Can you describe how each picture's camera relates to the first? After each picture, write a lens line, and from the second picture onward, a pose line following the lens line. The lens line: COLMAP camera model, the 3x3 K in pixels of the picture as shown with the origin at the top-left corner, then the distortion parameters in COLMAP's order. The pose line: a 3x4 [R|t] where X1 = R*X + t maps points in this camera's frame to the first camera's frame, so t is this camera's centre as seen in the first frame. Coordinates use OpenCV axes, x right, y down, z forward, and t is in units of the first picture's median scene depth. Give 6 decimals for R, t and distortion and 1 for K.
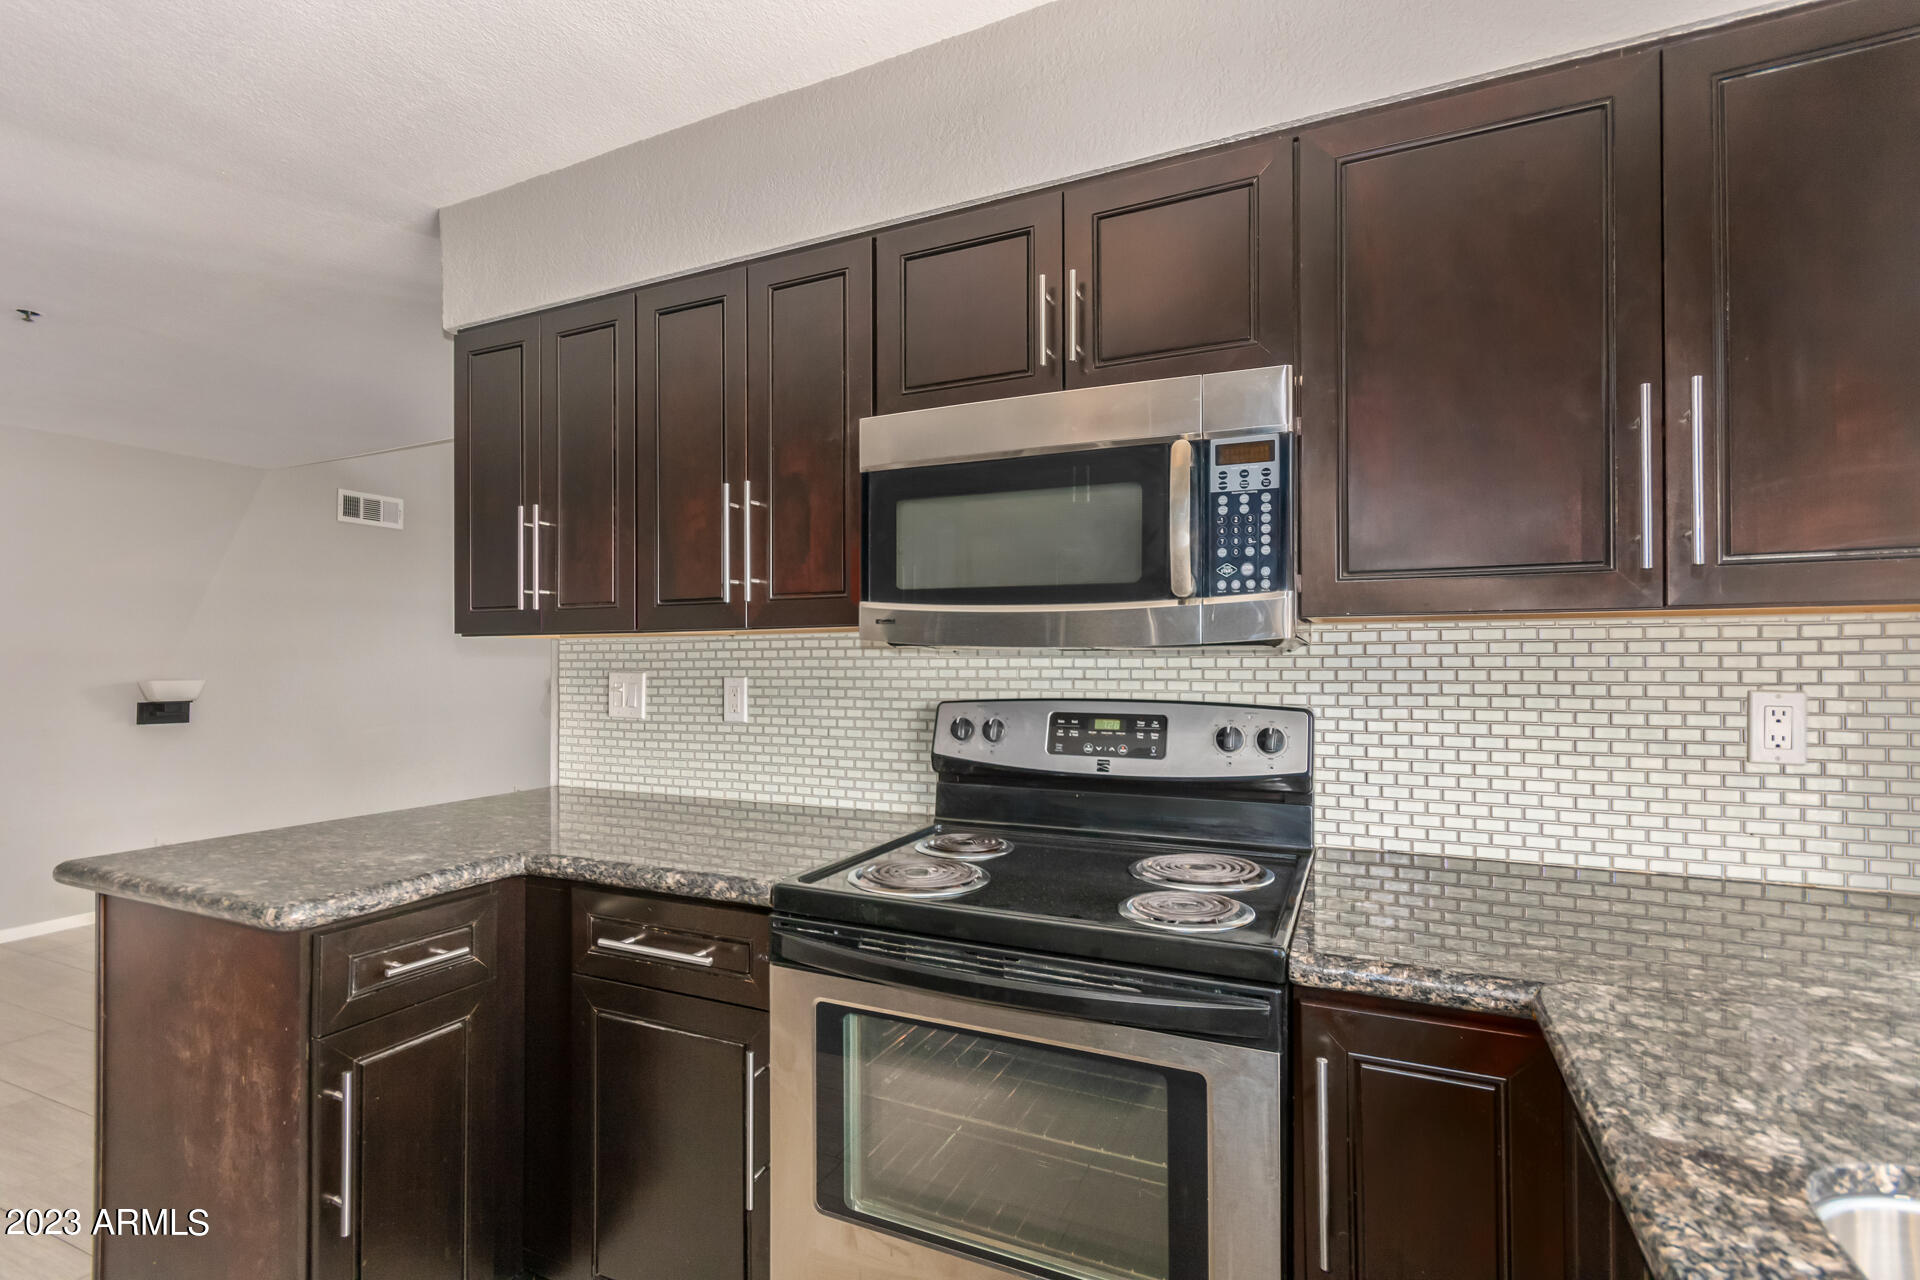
lens RADIAL K [[893.7, 0, 964.1], [0, 893.7, 651.3], [0, 0, 1]] dist [0.000111, 0.000612]
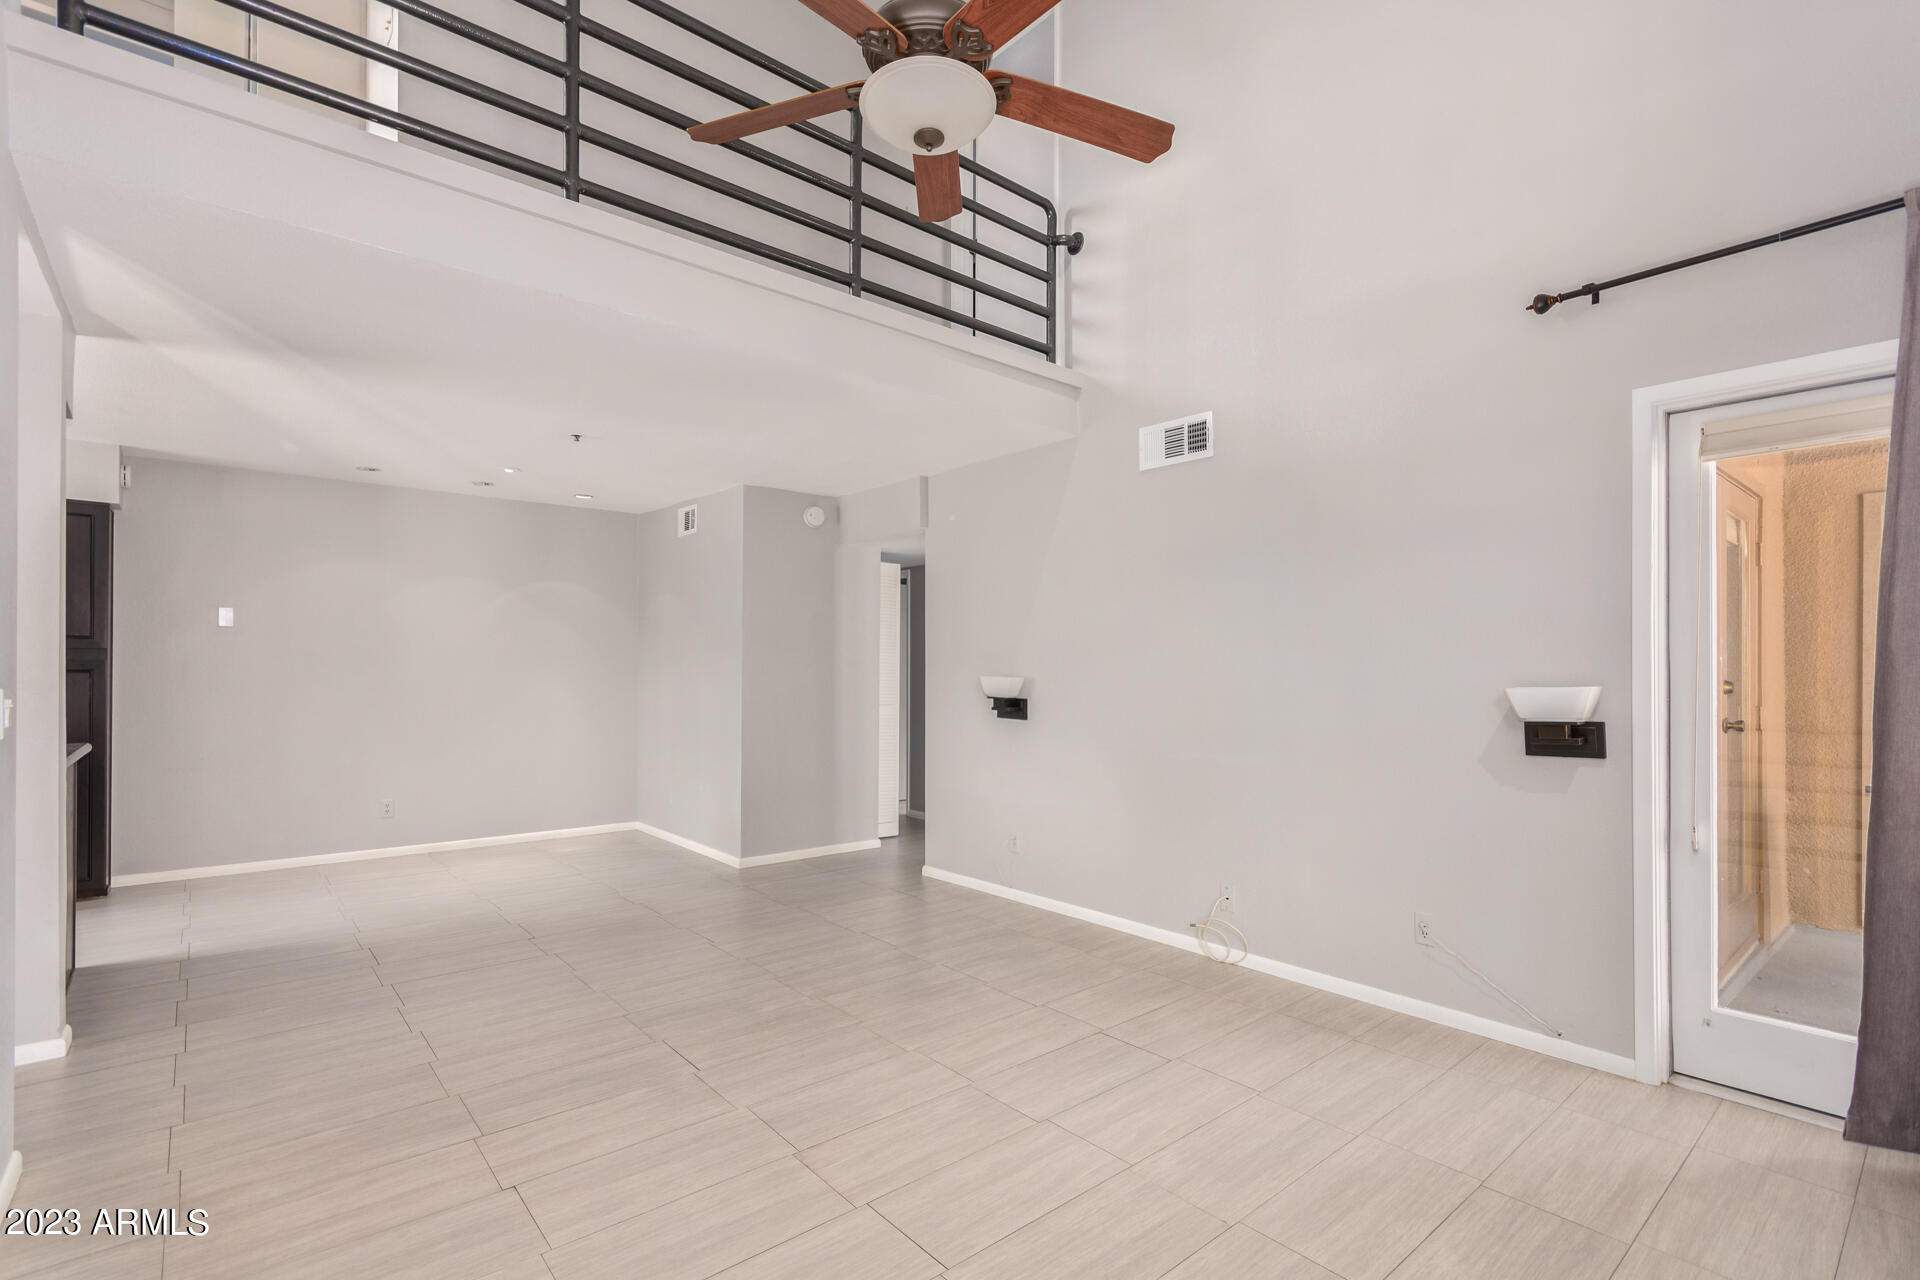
lens RADIAL K [[896.2, 0, 955.2], [0, 896.2, 672.6], [0, 0, 1]] dist [0.006454, -0.000228]
pose [[-0.423040, 0.005707, -0.906093, 0.101340], [0.015336, 0.999882, -0.000863, 0.055419], [0.905981, -0.014261, -0.423077, 2.544683]]
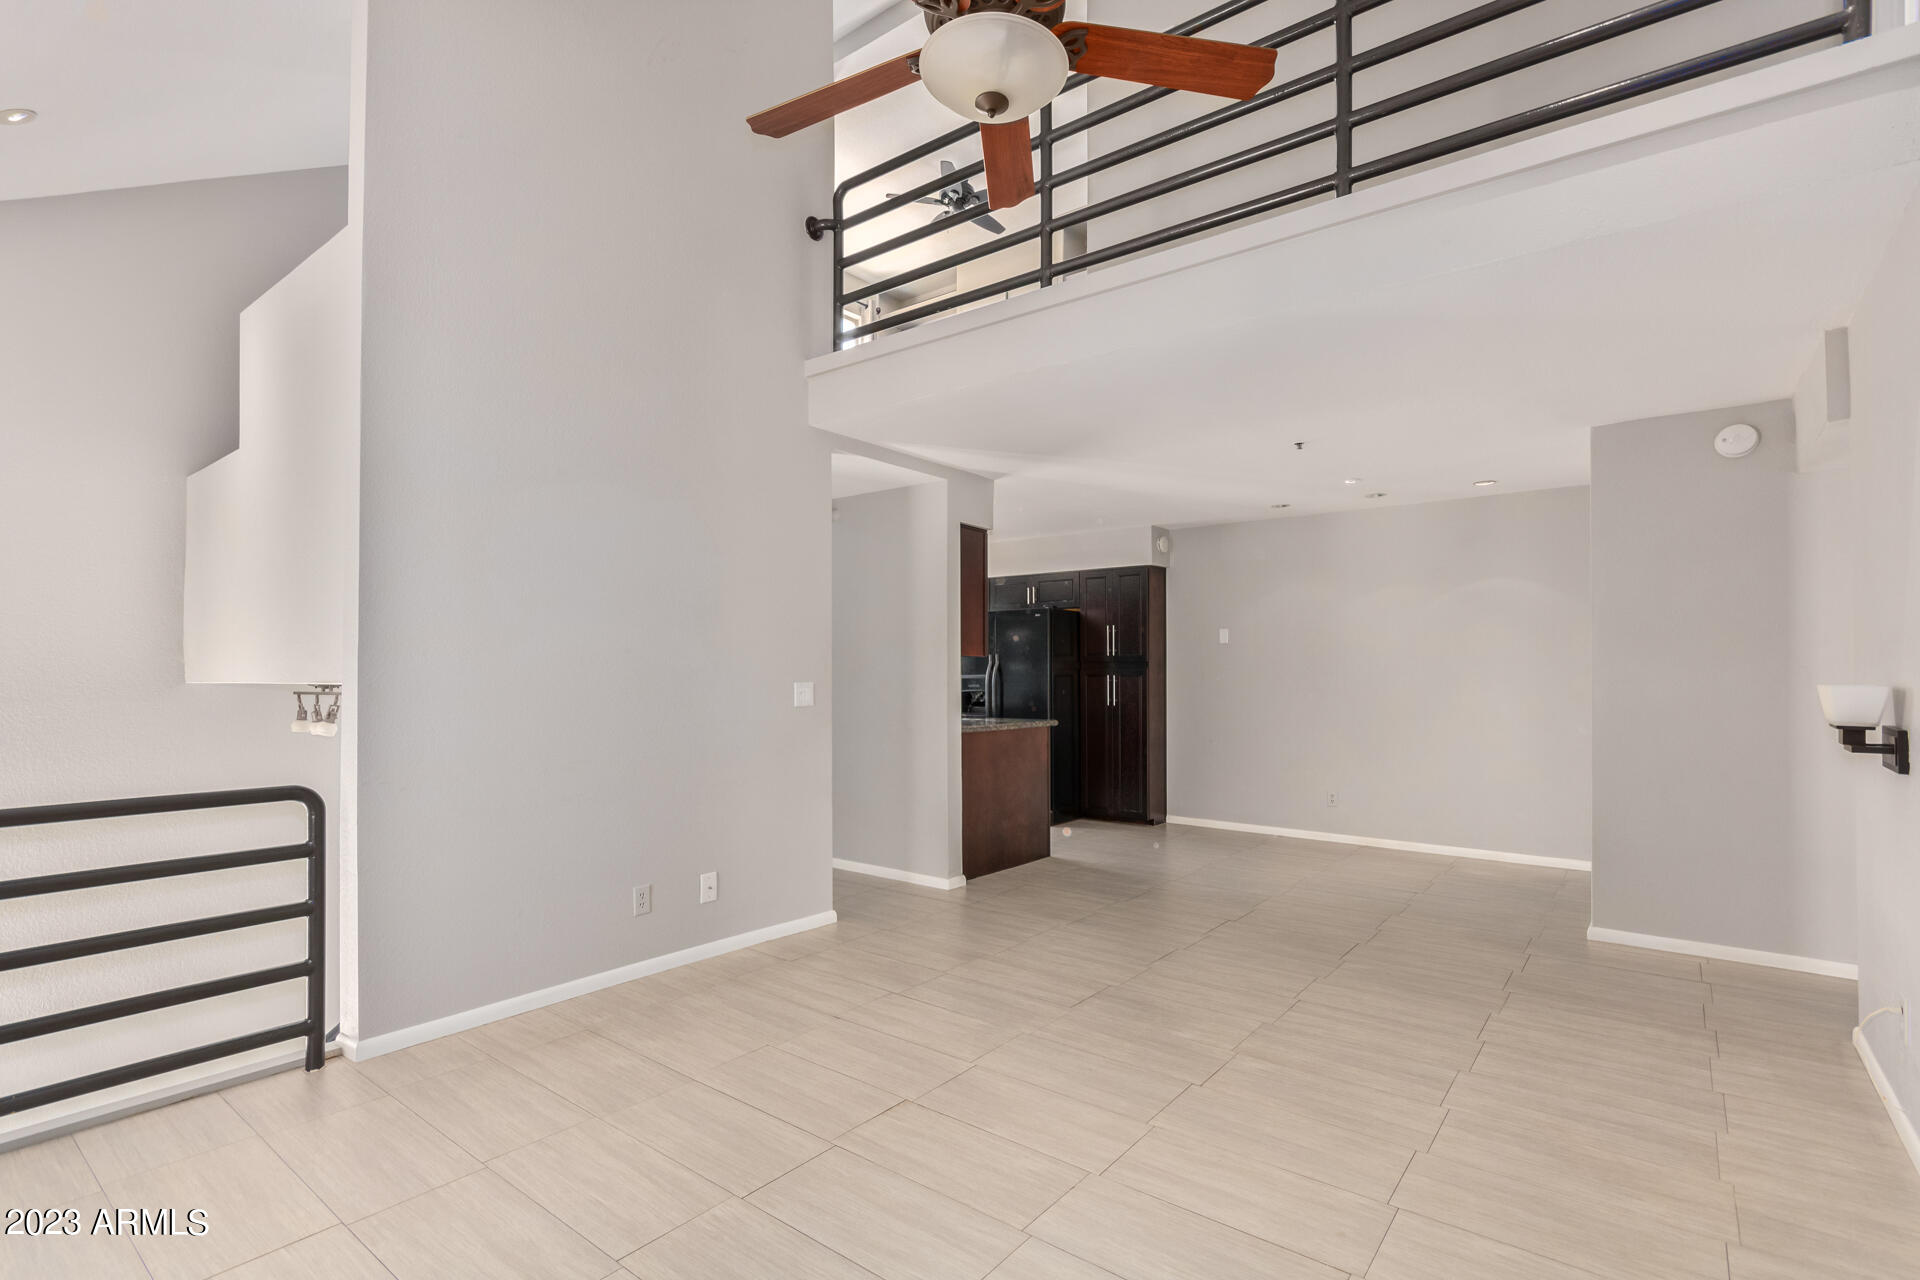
lens RADIAL K [[877.3, 0, 962.5], [0, 877.3, 680.1], [0, 0, 1]] dist [0.001909, 0.000065]
pose [[-0.973998, 0.002849, 0.226538, -0.925002], [-0.000665, 0.999881, -0.015433, 0.077036], [-0.226555, -0.015182, -0.973880, 2.963897]]
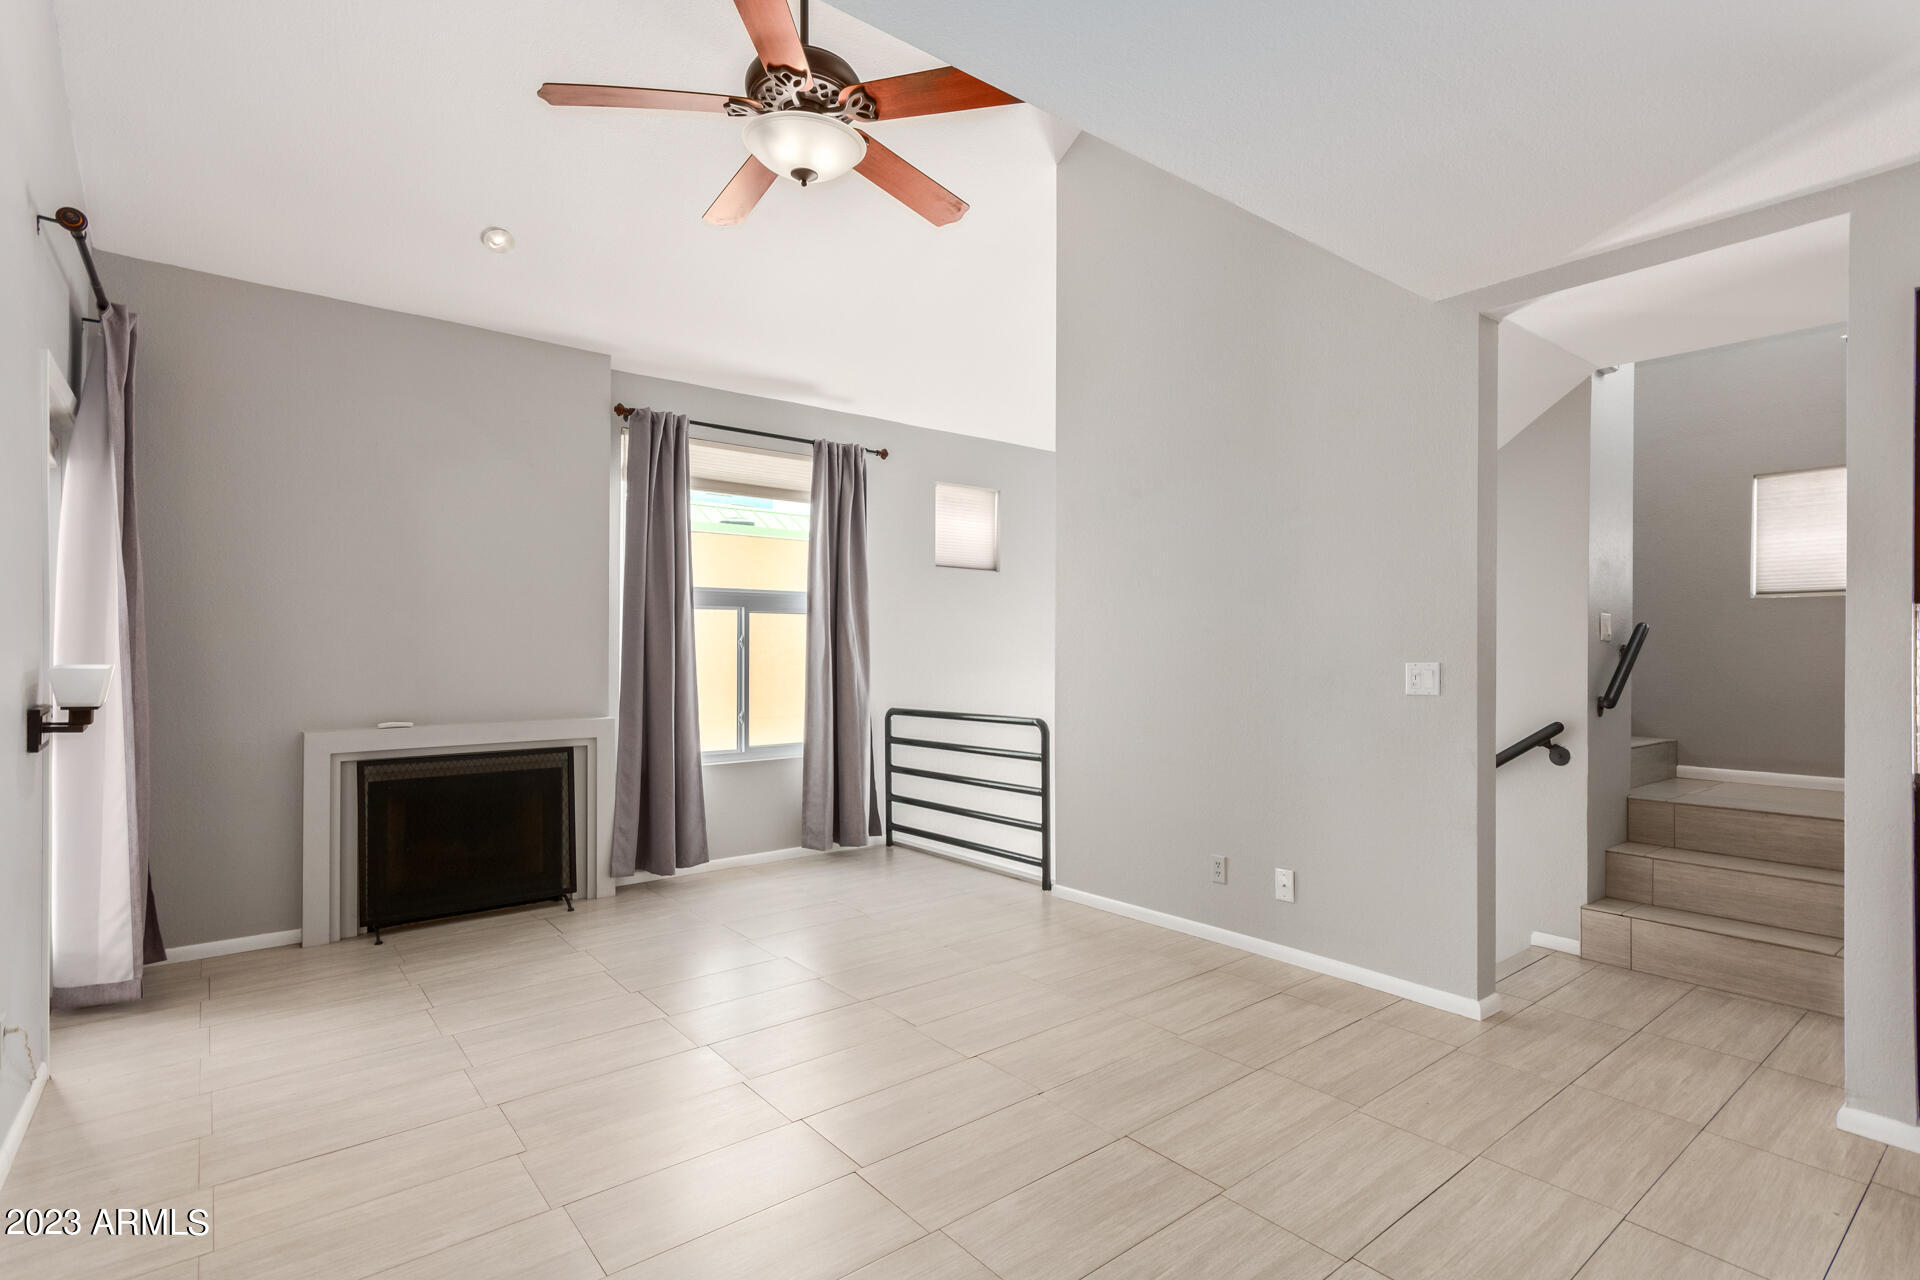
lens RADIAL K [[929.3, 0, 959.2], [0, 929.3, 651.8], [0, 0, 1]] dist [0.001826, 0.000447]
pose [[0.443638, 0.006350, 0.896183, -1.693075], [-0.016421, 0.999865, 0.001044, 0.047767], [-0.896055, -0.015180, 0.443683, 1.437535]]
